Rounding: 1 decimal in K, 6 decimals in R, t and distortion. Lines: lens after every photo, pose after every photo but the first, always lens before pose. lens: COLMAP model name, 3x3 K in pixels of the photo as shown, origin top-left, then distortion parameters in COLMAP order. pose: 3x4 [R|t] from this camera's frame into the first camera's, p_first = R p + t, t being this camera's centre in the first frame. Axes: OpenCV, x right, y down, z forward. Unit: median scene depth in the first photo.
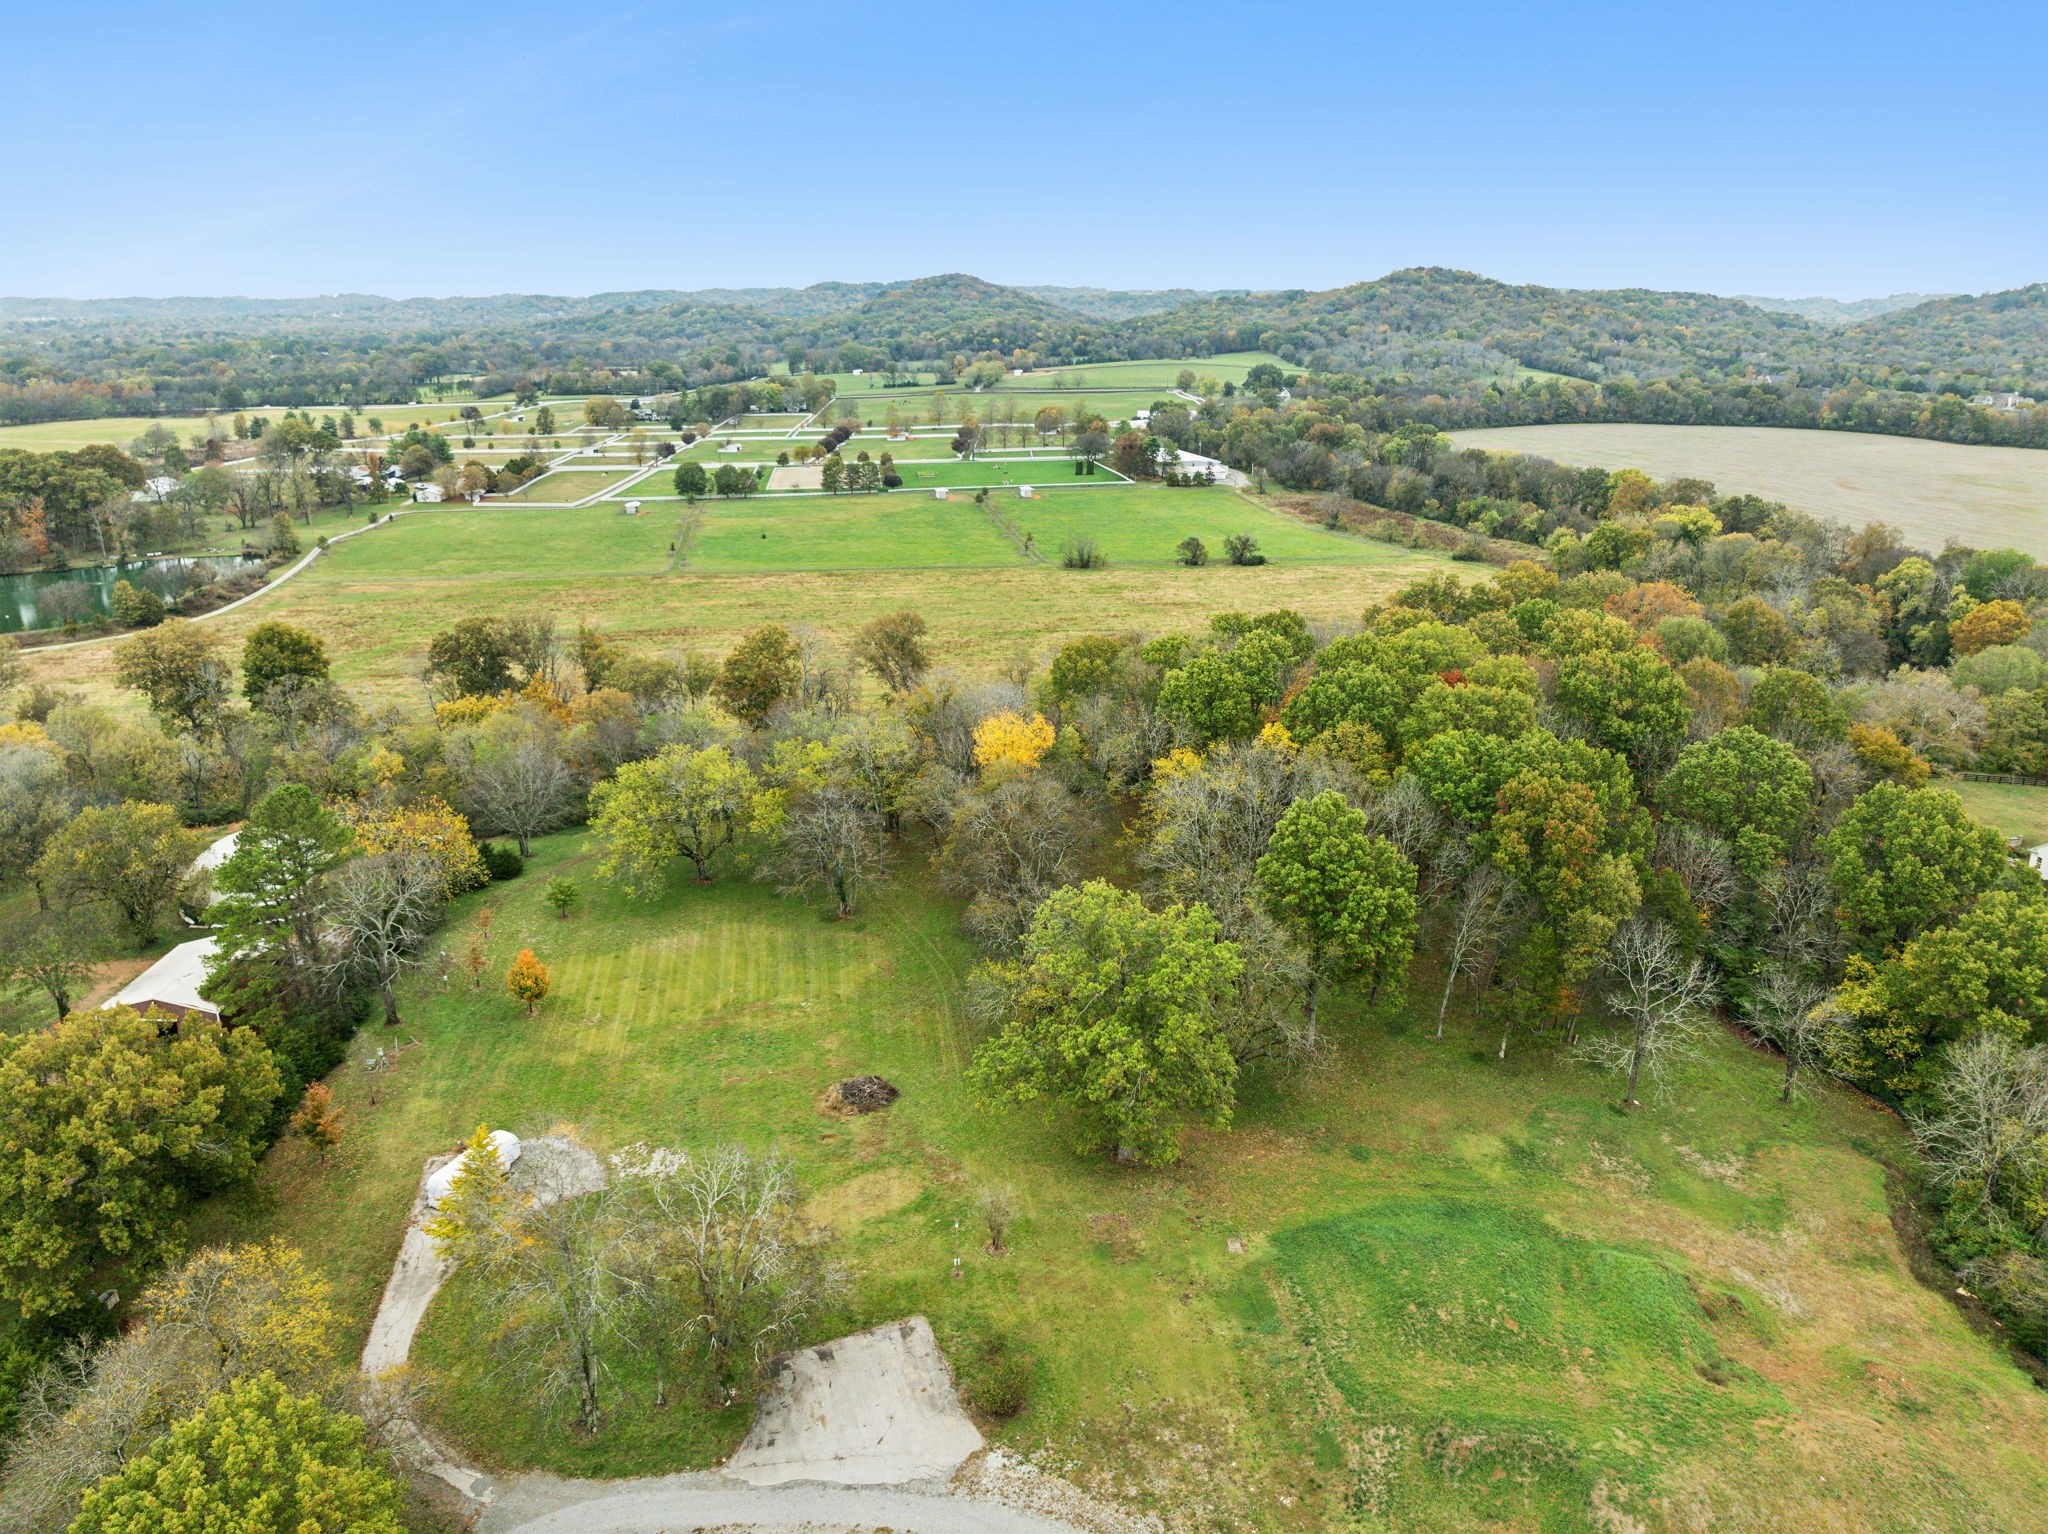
lens RADIAL K [[1442.5, 0, 1024.0], [0, 1442.5, 767.0], [0, 0, 1]] dist [-0.037406, 0.003642]
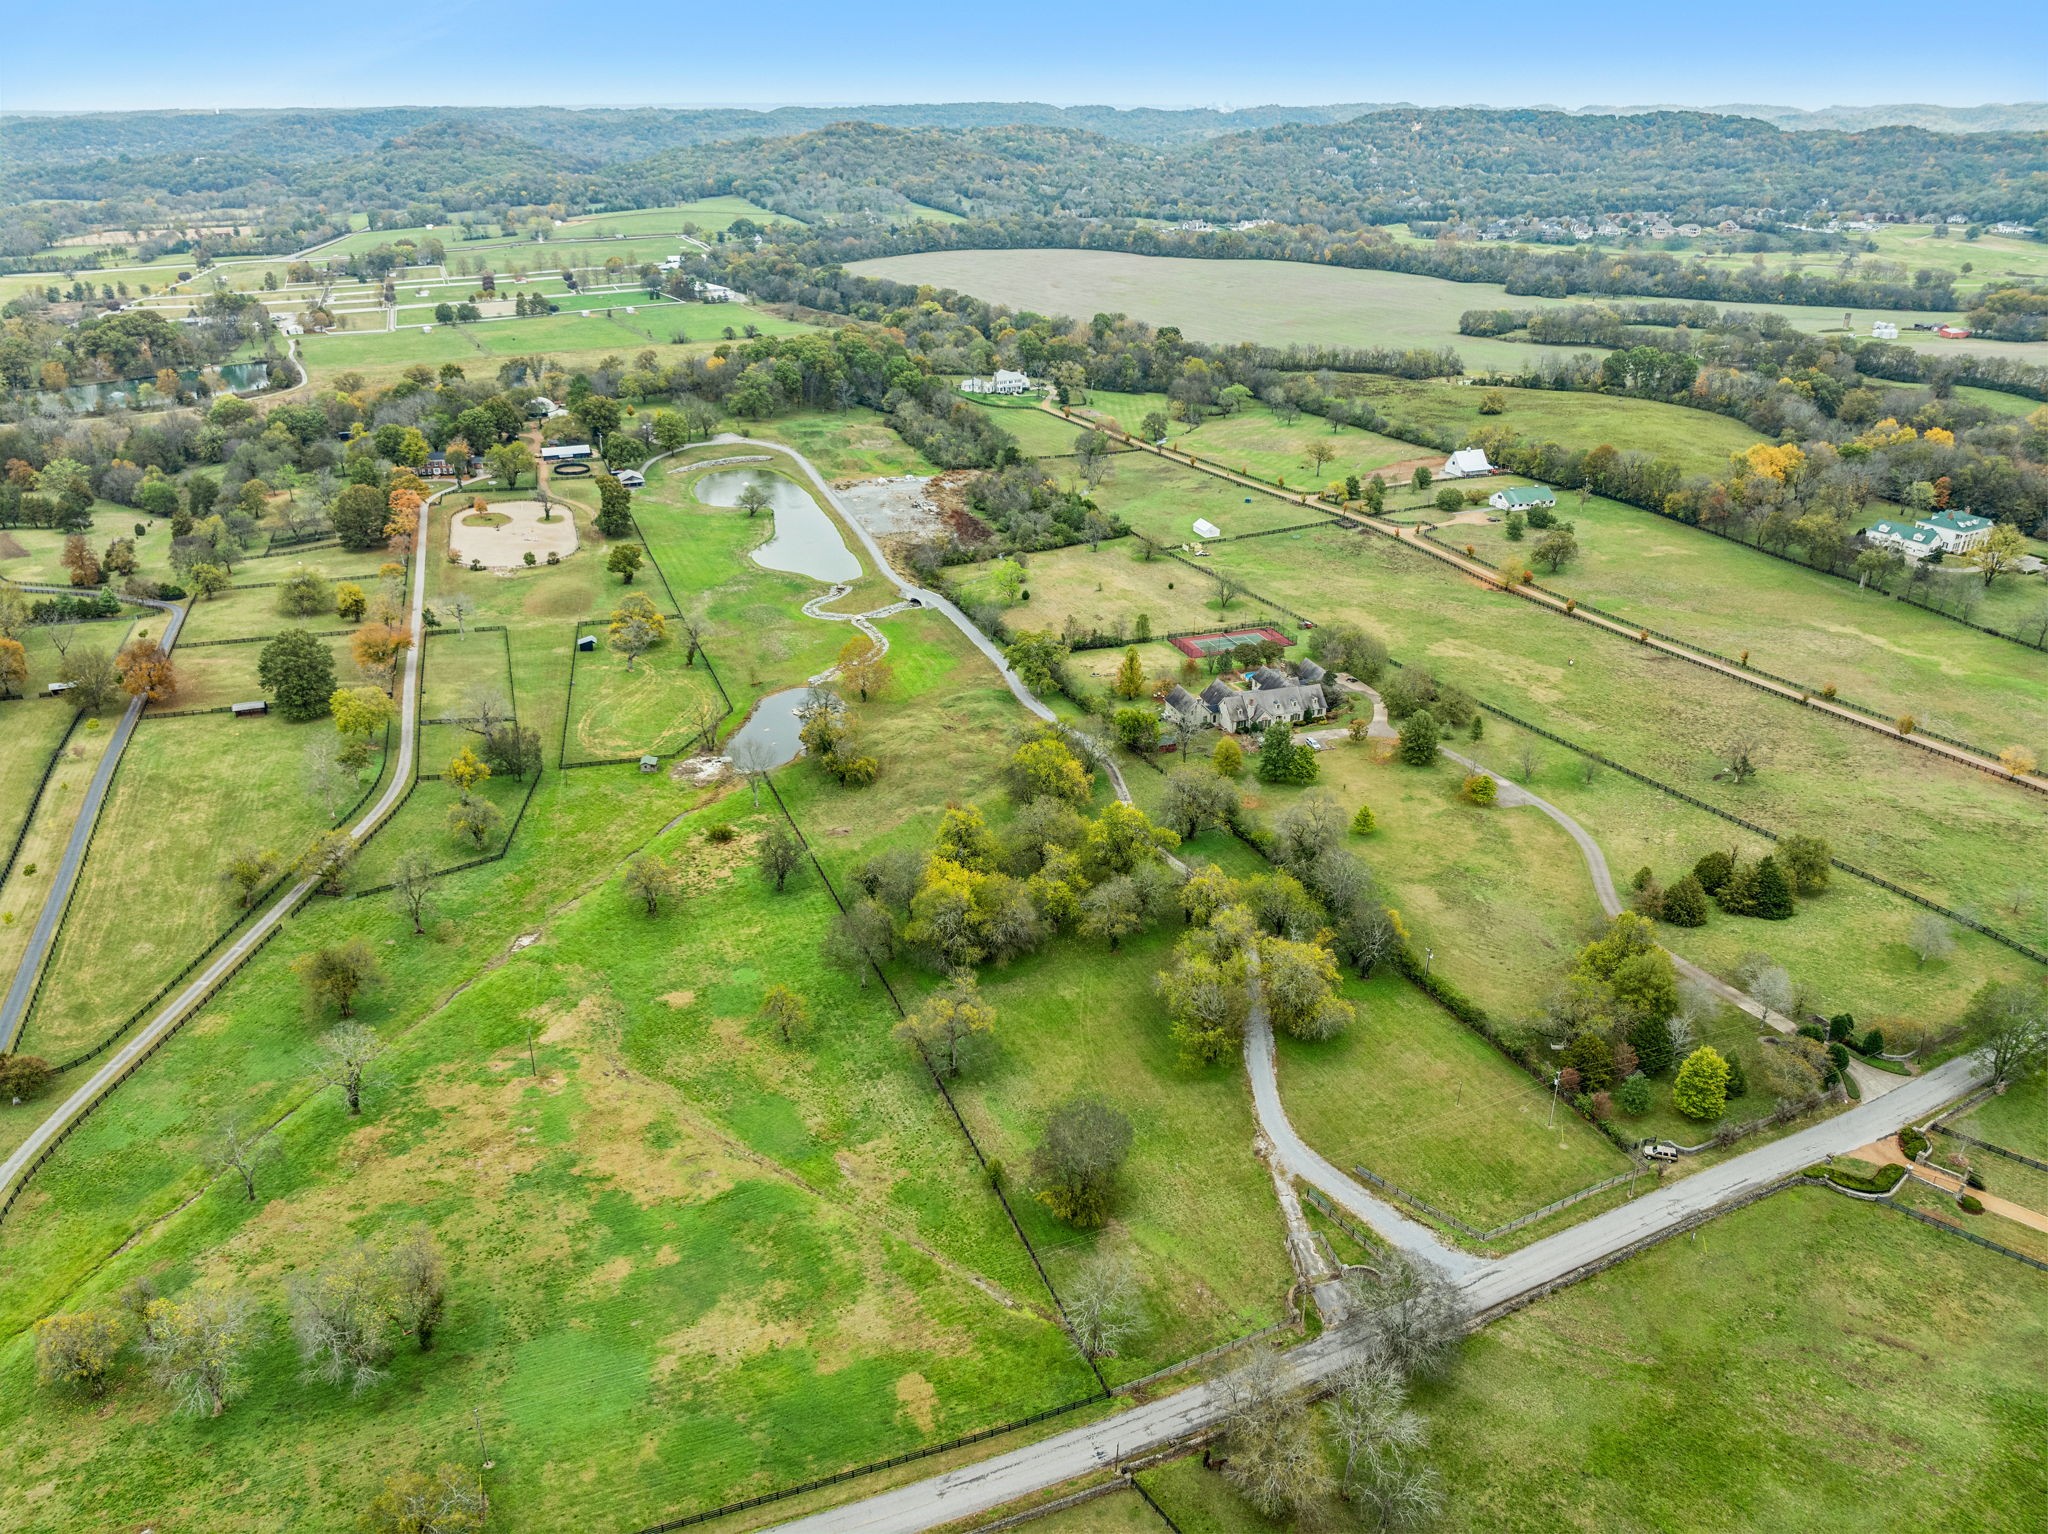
lens RADIAL K [[1442.5, 0, 1024.0], [0, 1442.5, 767.0], [0, 0, 1]] dist [-0.037406, 0.003642]
pose [[0.939390, -0.144603, 0.310866, -0.077114], [0.105313, 0.984571, 0.139743, 0.079443], [-0.326277, -0.098535, 0.940125, -0.415706]]
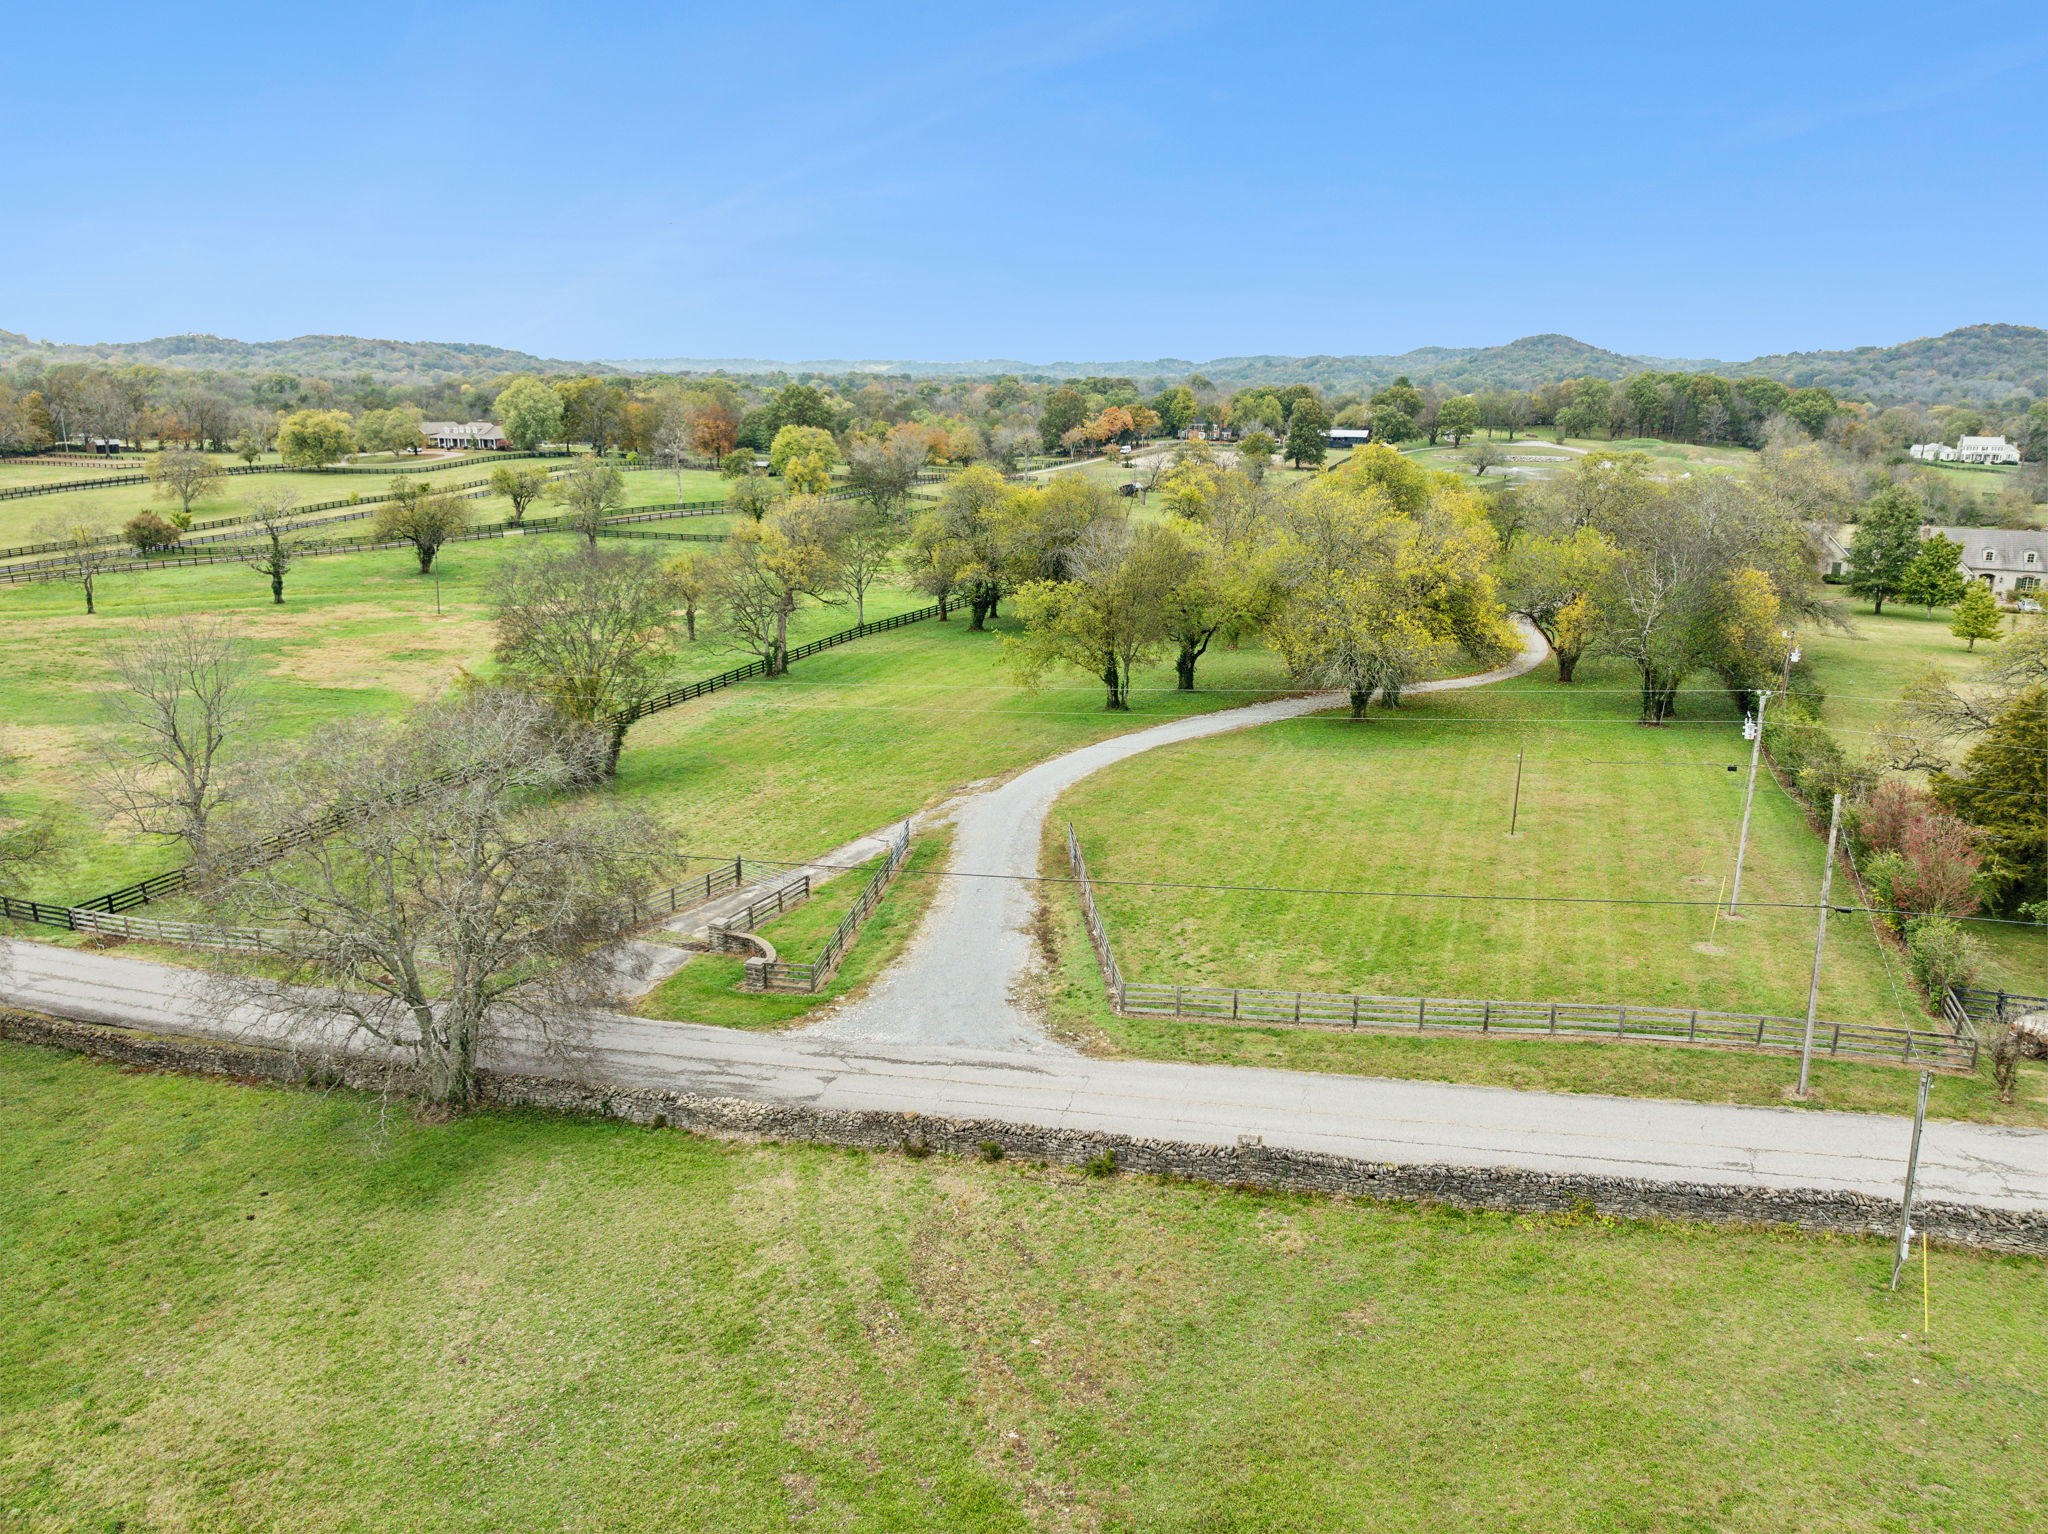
lens RADIAL K [[1452.2, 0, 1028.4], [0, 1452.2, 766.7], [0, 0, 1]] dist [-0.072694, 0.045131]
pose [[0.928767, 0.099614, -0.357028, 0.012709], [-0.117411, 0.992675, -0.028468, 0.143223], [0.351577, 0.068359, 0.933660, -0.341413]]
